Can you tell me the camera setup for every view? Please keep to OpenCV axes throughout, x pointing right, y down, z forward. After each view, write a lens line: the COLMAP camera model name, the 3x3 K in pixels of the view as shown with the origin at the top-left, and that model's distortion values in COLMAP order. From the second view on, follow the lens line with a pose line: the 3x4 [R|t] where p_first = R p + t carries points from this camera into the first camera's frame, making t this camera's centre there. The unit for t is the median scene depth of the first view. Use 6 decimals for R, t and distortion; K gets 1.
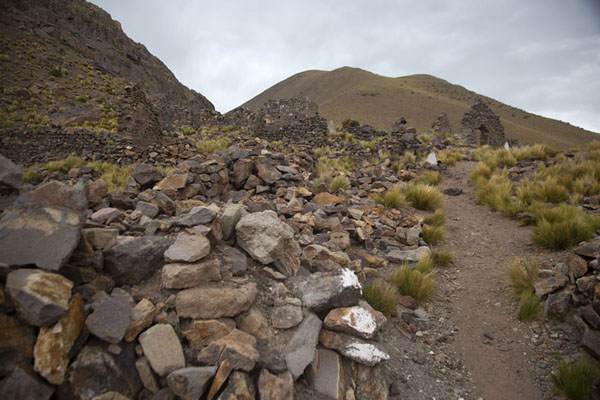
lens RADIAL K [[465.3, 0, 300.0], [0, 465.3, 198.9], [0, 0, 1]] dist [-0.000697, 0.000792]
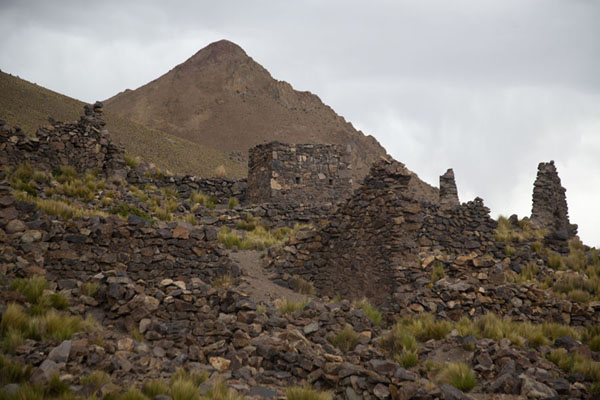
lens RADIAL K [[1512.8, 0, 300.2], [0, 1512.8, 200.3], [0, 0, 1]] dist [0.130452, 0.000000]
pose [[0.702898, 0.017381, 0.711078, -1.333901], [0.004118, 0.999585, -0.028504, -0.117206], [-0.711279, 0.022964, 0.702535, -0.169045]]
